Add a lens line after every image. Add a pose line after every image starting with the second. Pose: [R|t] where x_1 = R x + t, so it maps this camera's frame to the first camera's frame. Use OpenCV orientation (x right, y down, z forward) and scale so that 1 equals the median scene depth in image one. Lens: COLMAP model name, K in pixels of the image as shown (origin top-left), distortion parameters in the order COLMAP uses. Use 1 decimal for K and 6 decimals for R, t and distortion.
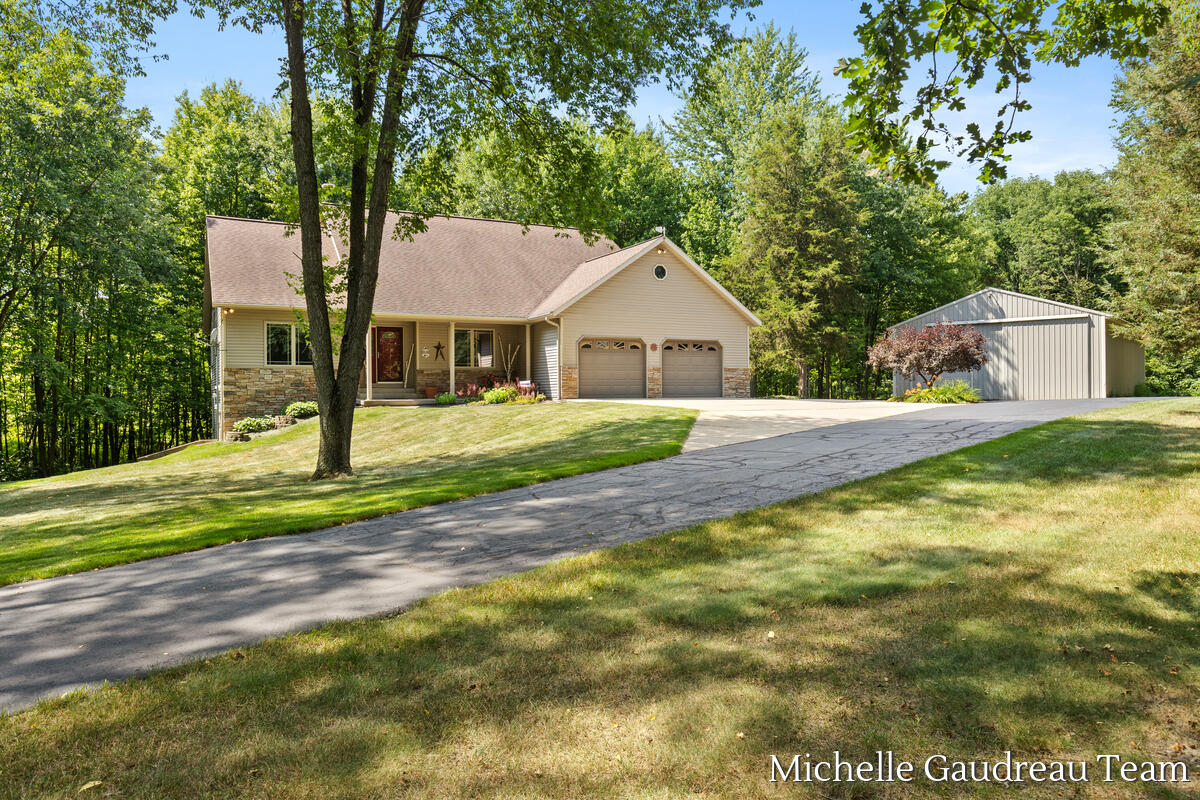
lens RADIAL K [[818.9, 0, 593.2], [0, 818.9, 396.0], [0, 0, 1]] dist [-0.012298, -0.001914]
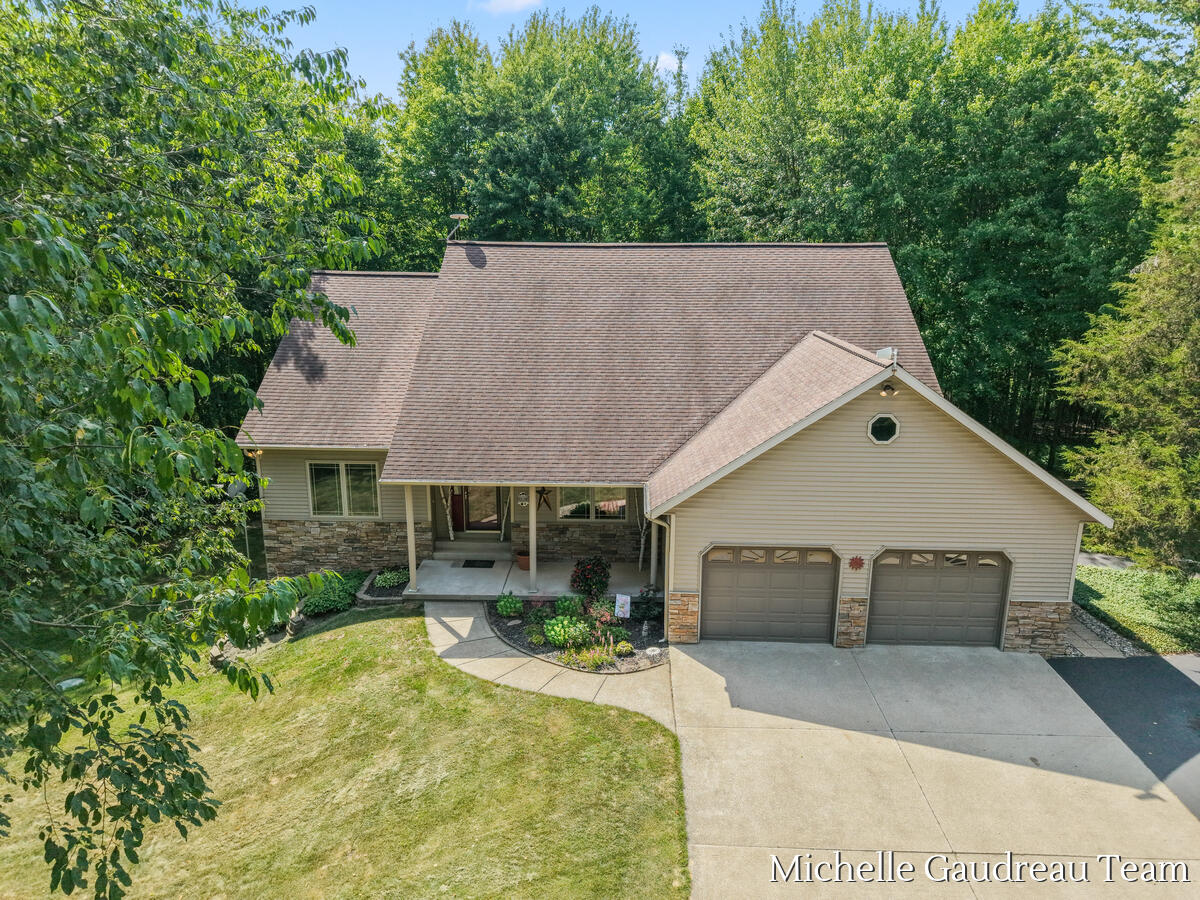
lens RADIAL K [[797.4, 0, 589.6], [0, 797.4, 456.3], [0, 0, 1]] dist [0.017317, -0.020041]
pose [[0.866794, 0.132331, -0.480787, 0.167411], [-0.007820, 0.967635, 0.252232, -0.262991], [0.498604, -0.214873, 0.839776, 0.471872]]
